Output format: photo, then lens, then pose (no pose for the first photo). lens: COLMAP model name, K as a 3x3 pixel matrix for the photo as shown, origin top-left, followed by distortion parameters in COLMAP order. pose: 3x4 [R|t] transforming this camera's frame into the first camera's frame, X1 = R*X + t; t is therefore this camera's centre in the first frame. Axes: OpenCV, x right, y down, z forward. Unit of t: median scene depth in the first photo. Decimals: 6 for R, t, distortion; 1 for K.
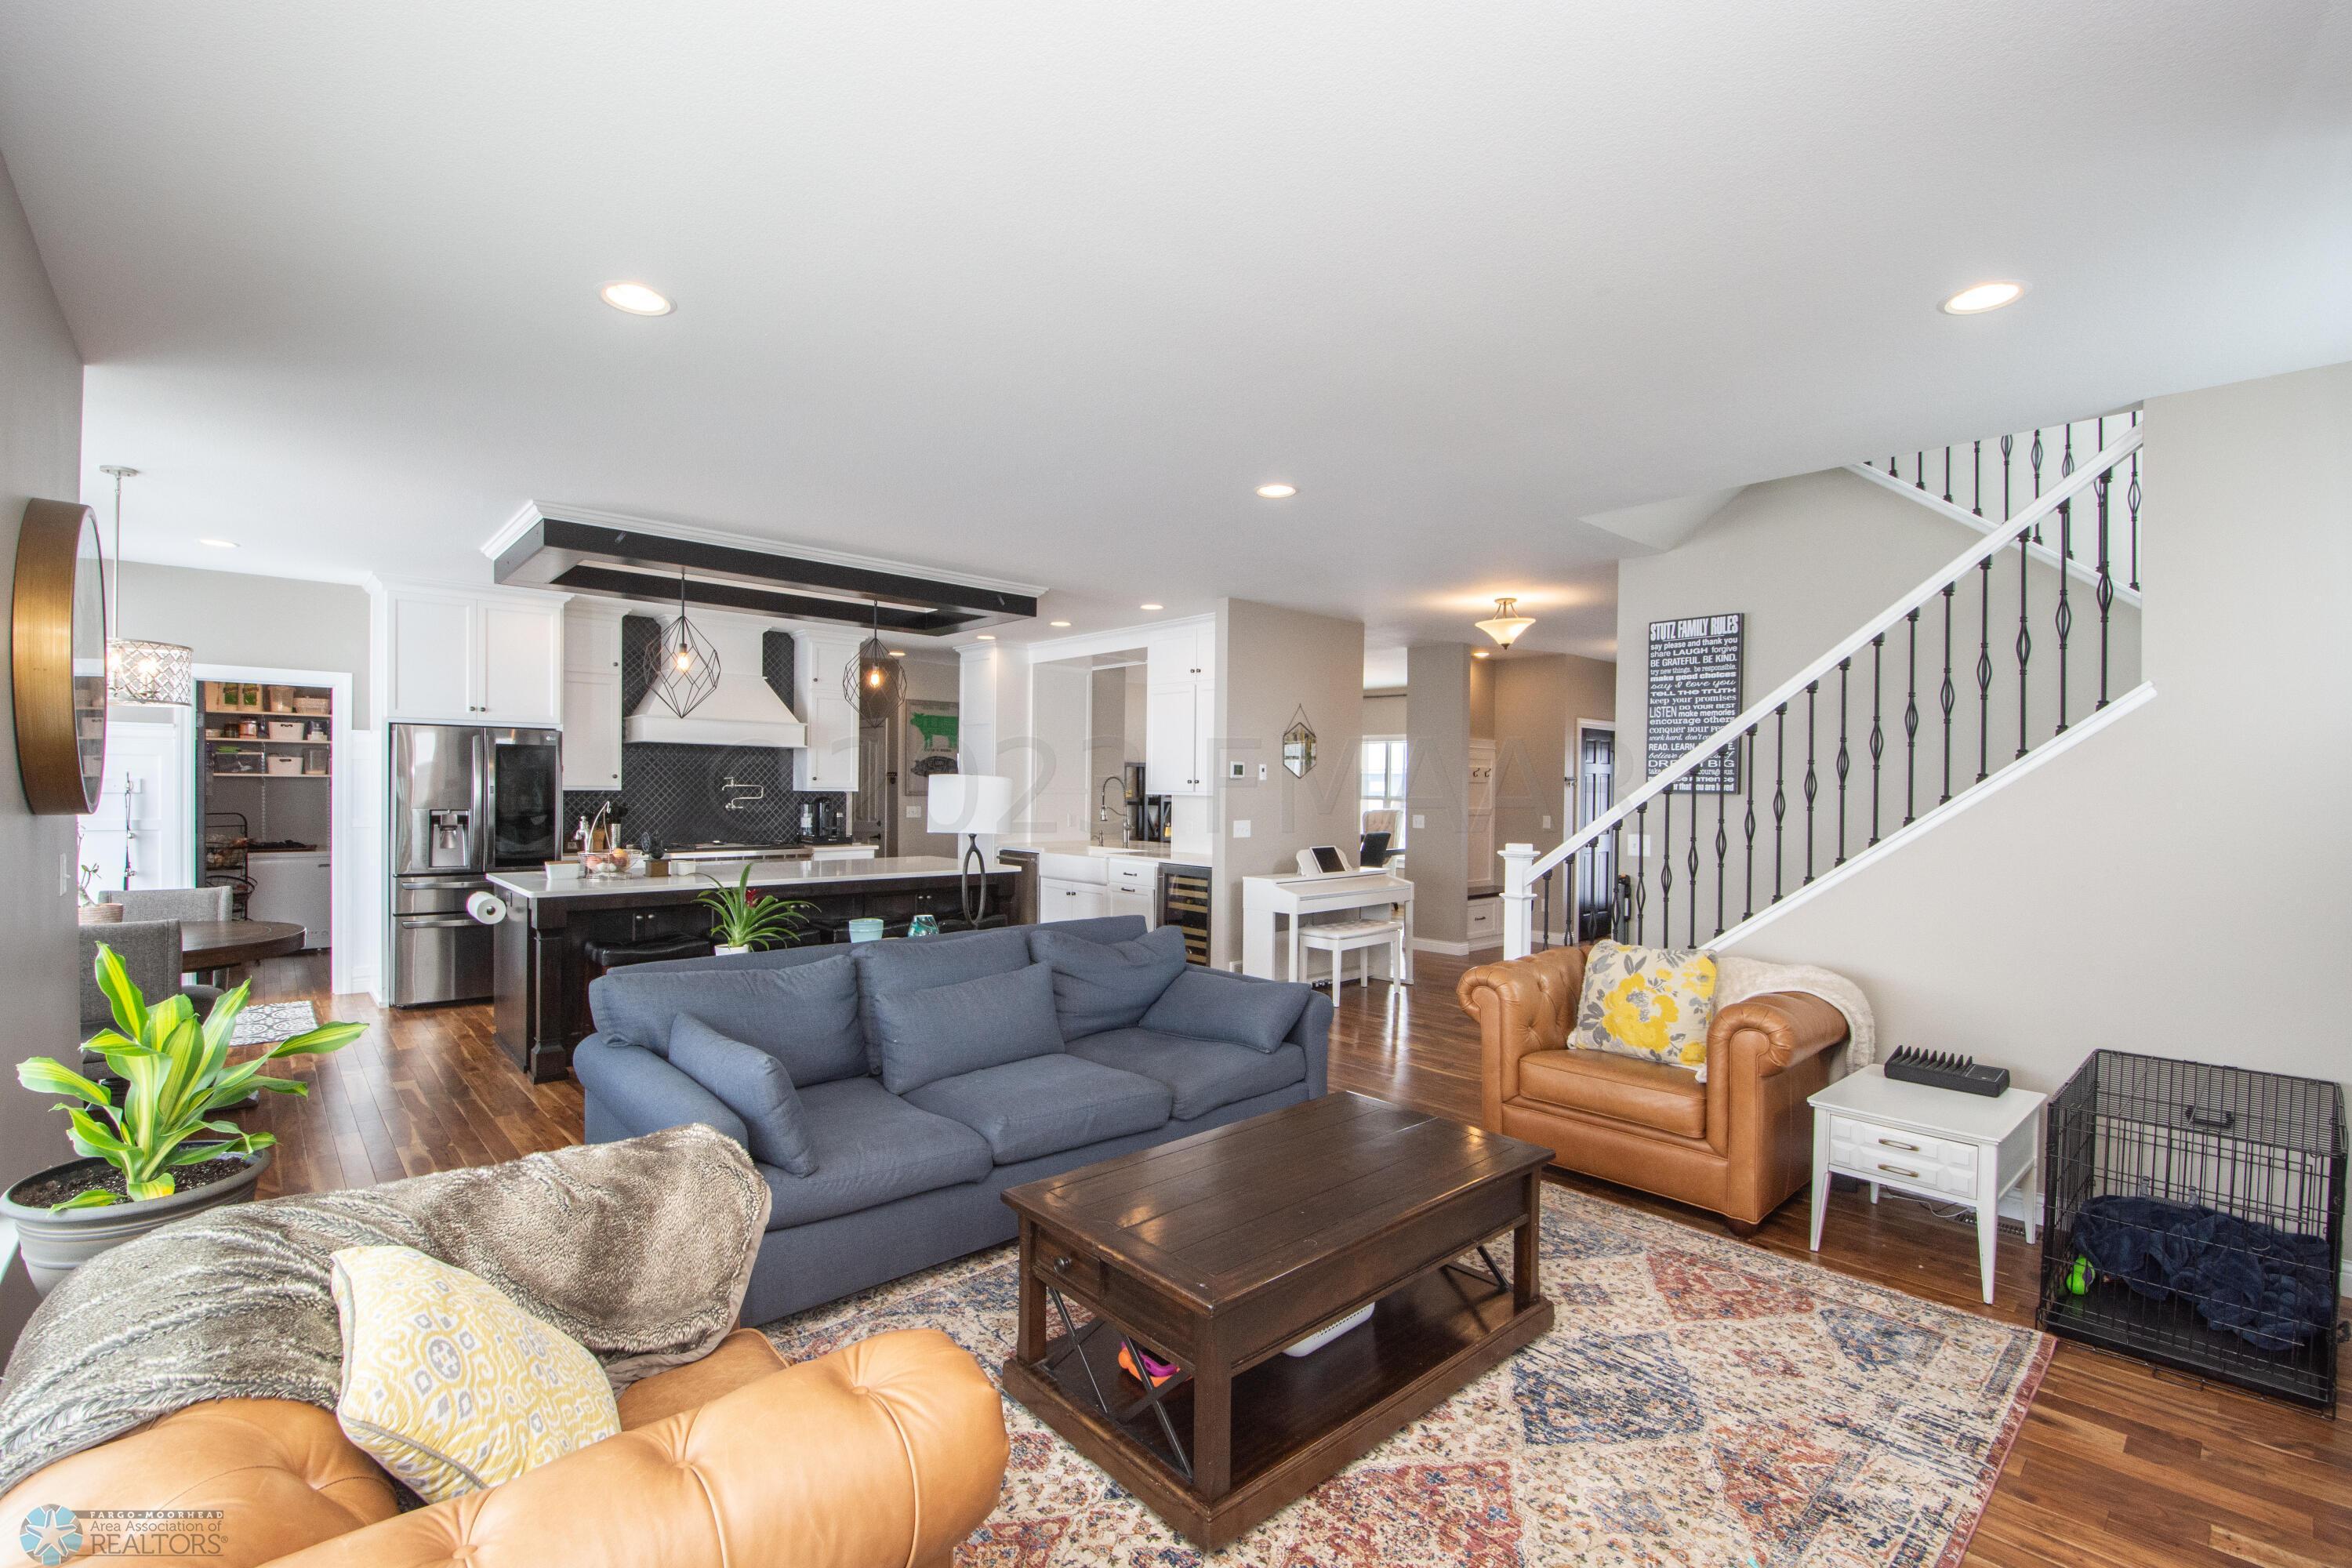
lens RADIAL K [[1030.6, 0, 1181.8], [0, 1030.6, 785.8], [0, 0, 1]] dist [-0.012504, -0.005271]
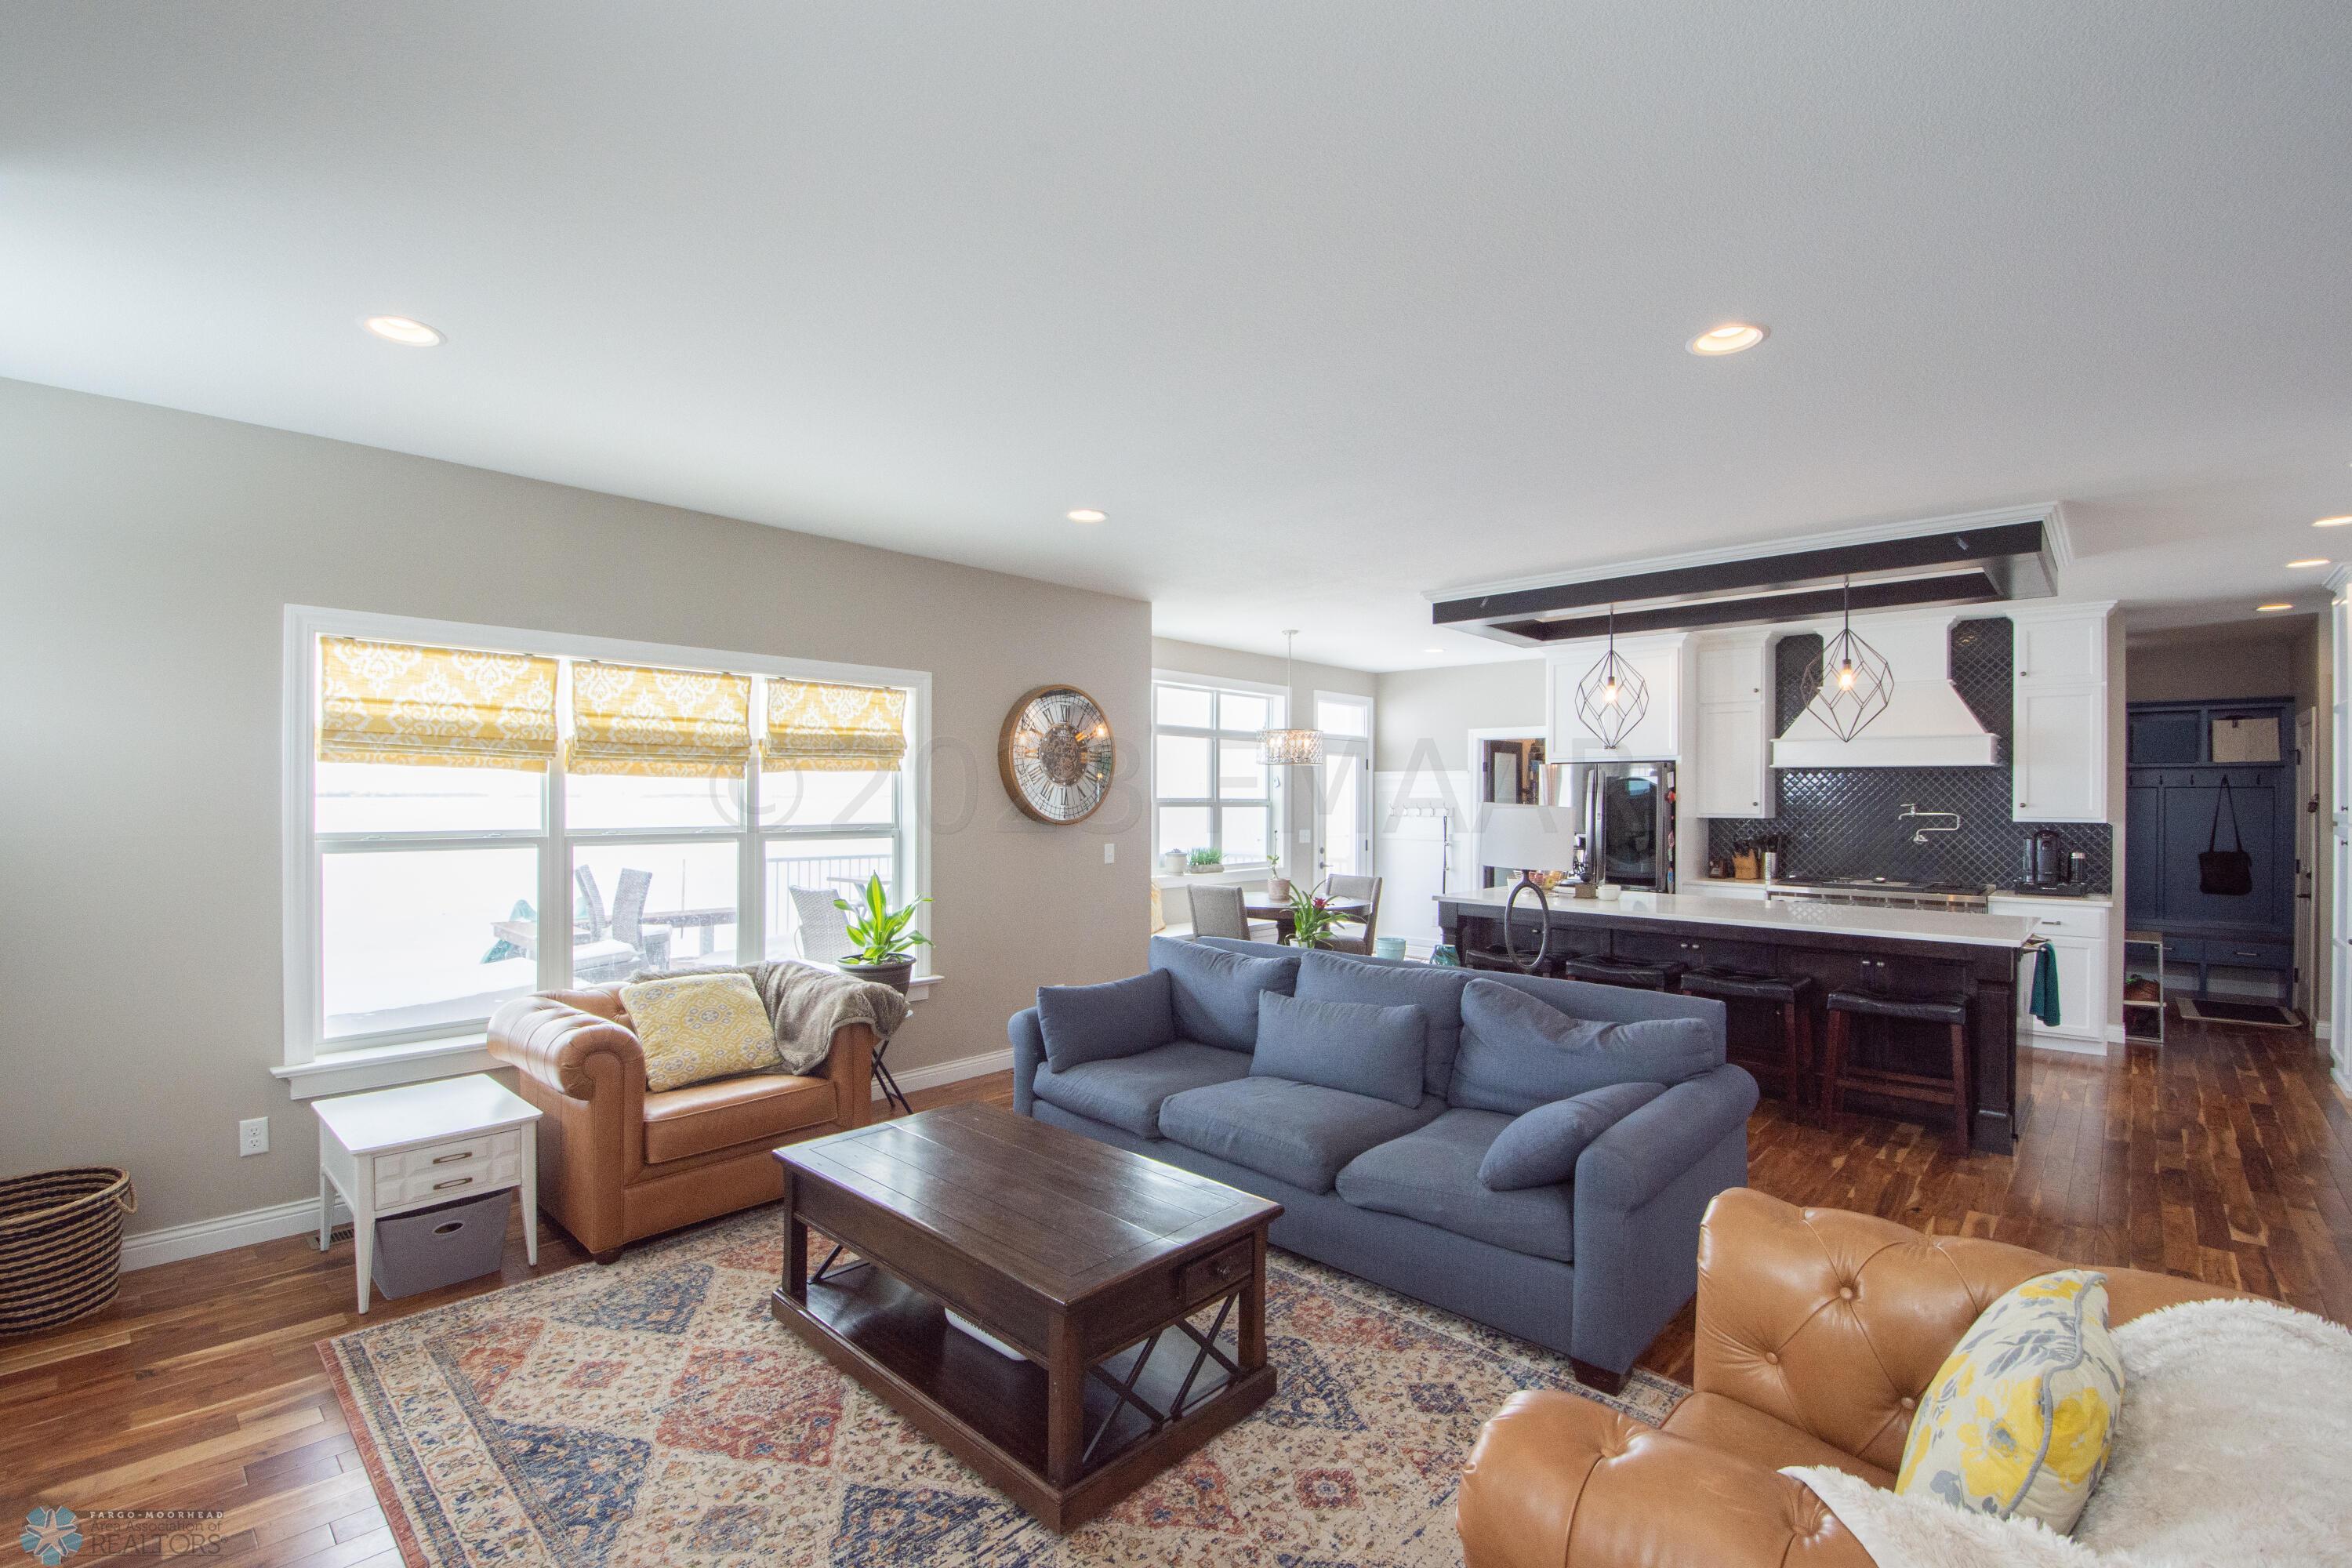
lens RADIAL K [[1030.6, 0, 1174.5], [0, 1030.6, 786.8], [0, 0, 1]] dist [-0.012504, -0.005271]
pose [[0.090377, -0.020817, -0.995690, 0.485560], [-0.006839, 0.999745, -0.021522, -0.001017], [0.995884, 0.008755, 0.090211, 0.437463]]
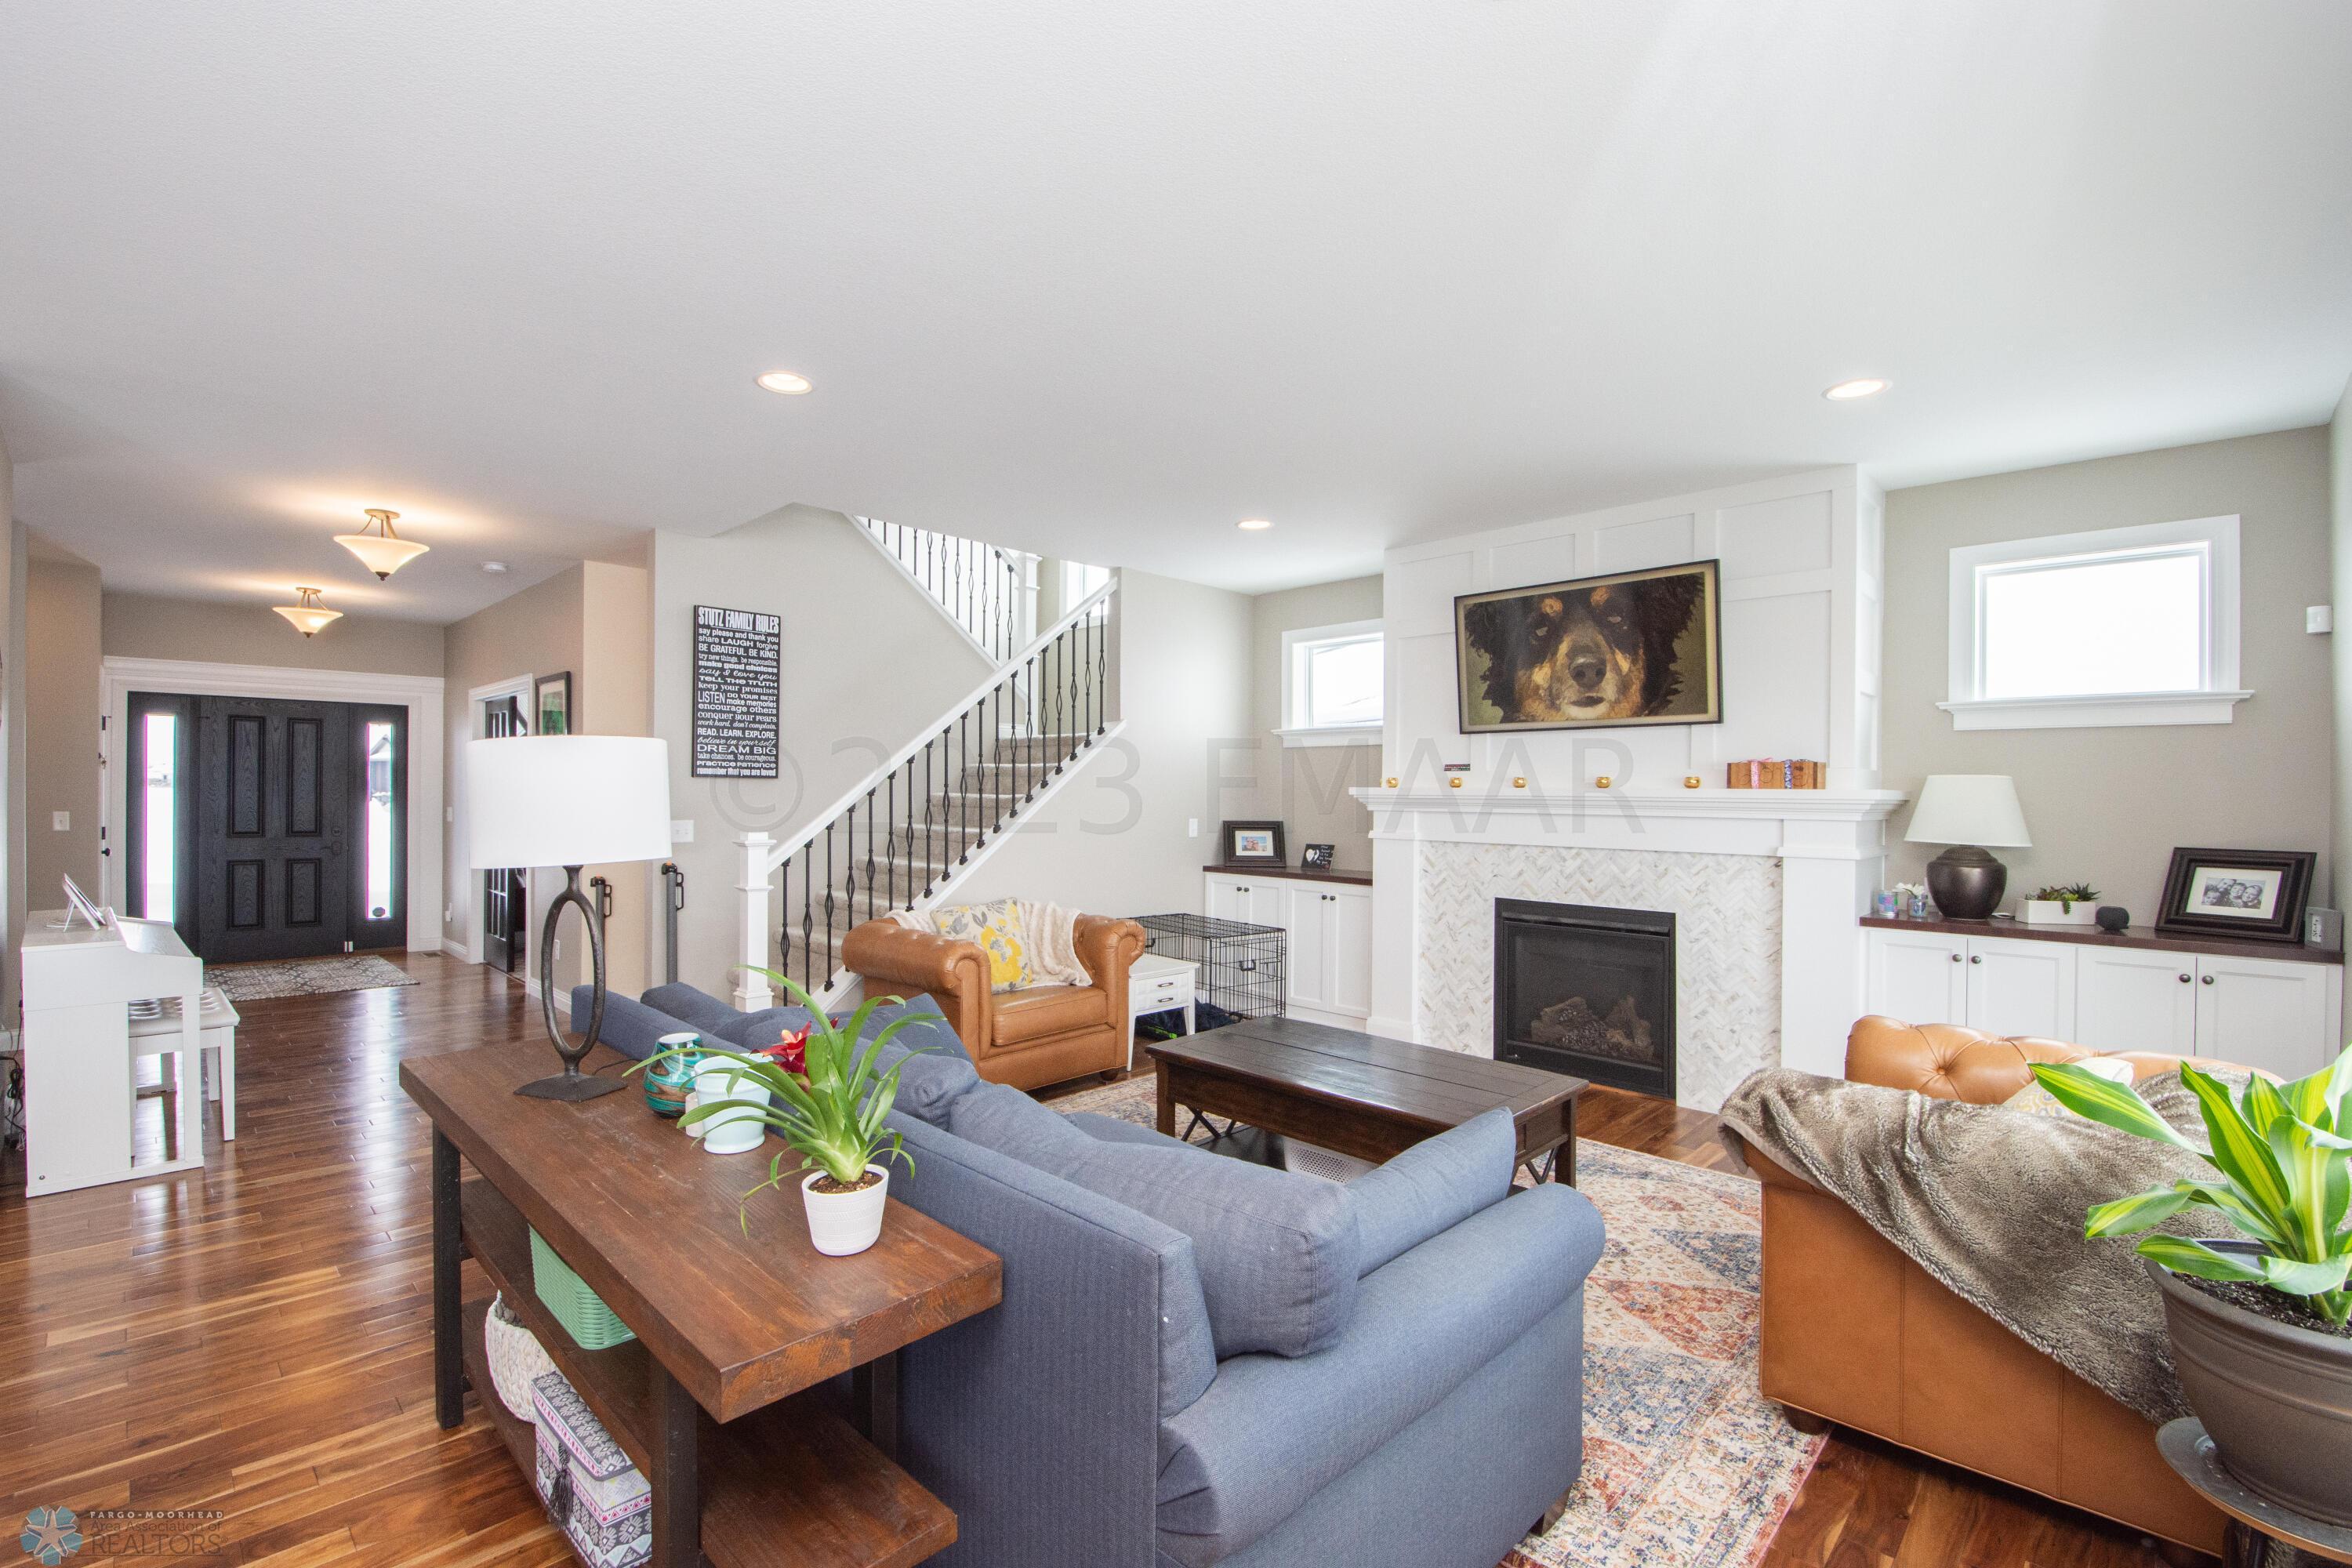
lens RADIAL K [[1030.6, 0, 1184.7], [0, 1030.6, 782.6], [0, 0, 1]] dist [-0.012504, -0.005271]
pose [[-0.054856, -0.004473, 0.998484, -0.493862], [-0.004870, 0.999979, 0.004212, 0.004221], [-0.998482, -0.004631, -0.054877, 0.523888]]
